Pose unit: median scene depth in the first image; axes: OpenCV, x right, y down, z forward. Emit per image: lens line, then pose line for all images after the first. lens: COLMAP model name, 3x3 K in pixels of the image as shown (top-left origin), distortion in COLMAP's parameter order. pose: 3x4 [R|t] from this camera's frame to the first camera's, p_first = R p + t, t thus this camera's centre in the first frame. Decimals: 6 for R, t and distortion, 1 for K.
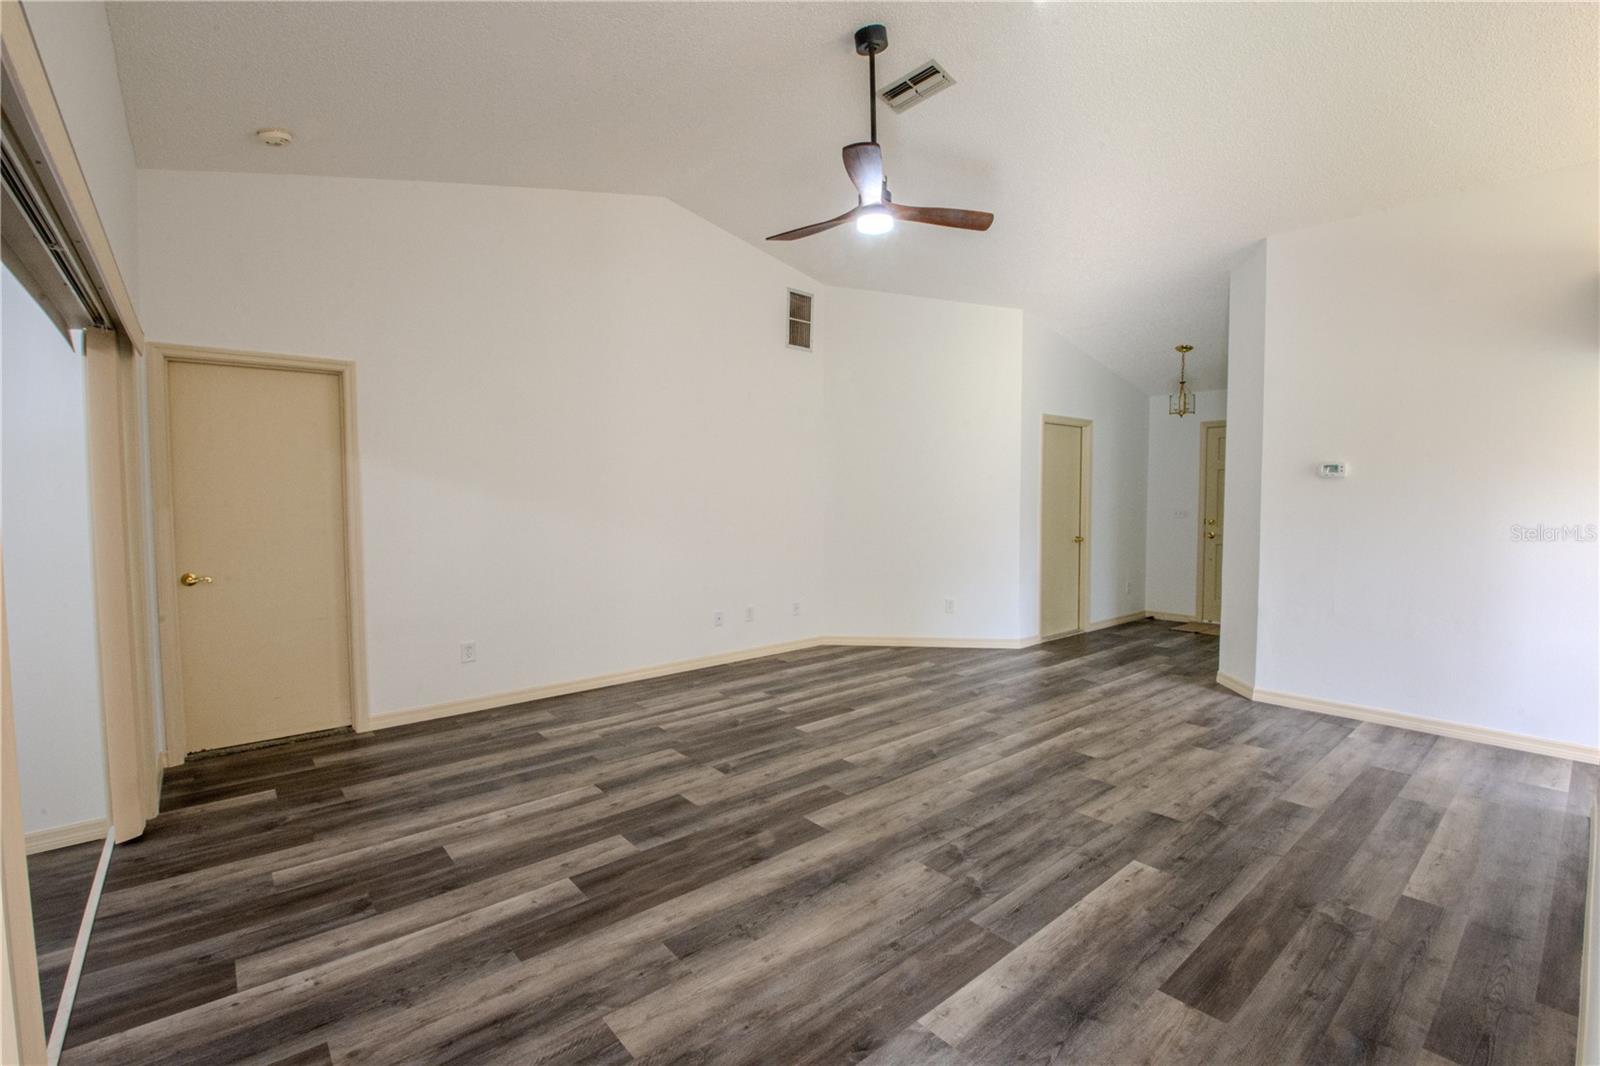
lens RADIAL K [[710.0, 0, 804.2], [0, 710.0, 527.5], [0, 0, 1]] dist [-0.025085, -0.003863]
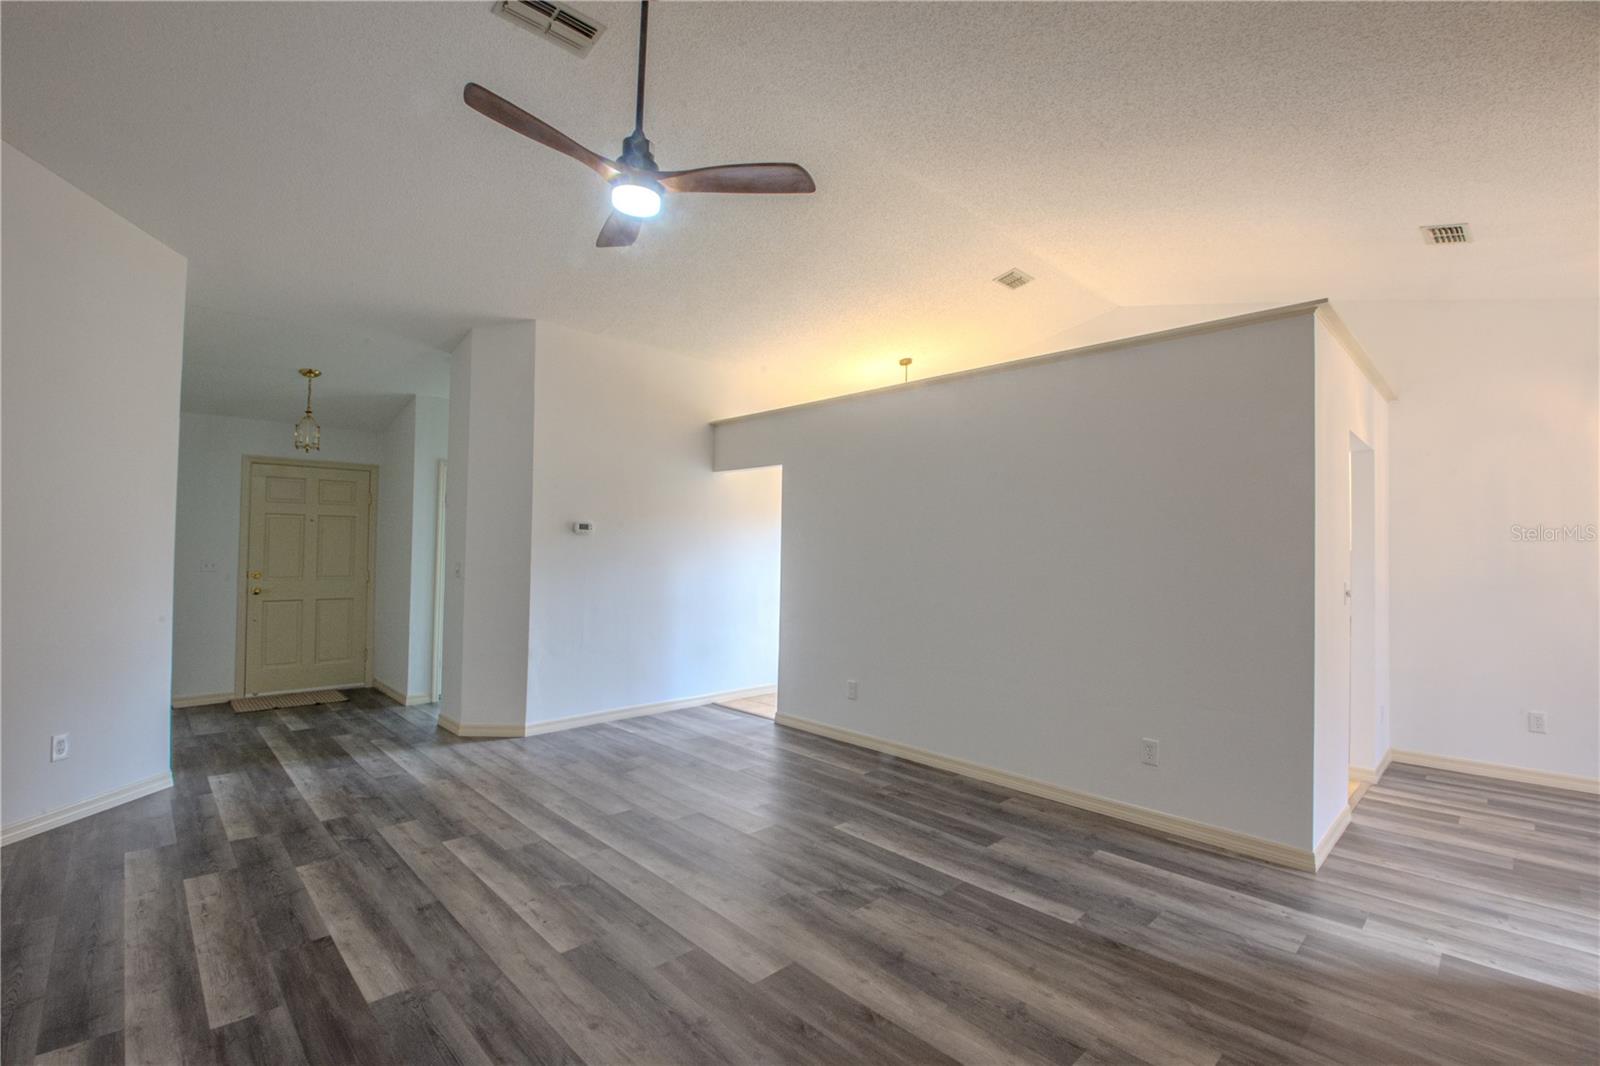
lens RADIAL K [[710.0, 0, 804.7], [0, 710.0, 533.7], [0, 0, 1]] dist [-0.025085, -0.003863]
pose [[-0.059792, 0.013388, 0.998121, -0.625086], [0.039685, 0.999151, -0.011025, -0.050854], [-0.997422, 0.038952, -0.060272, 0.796751]]
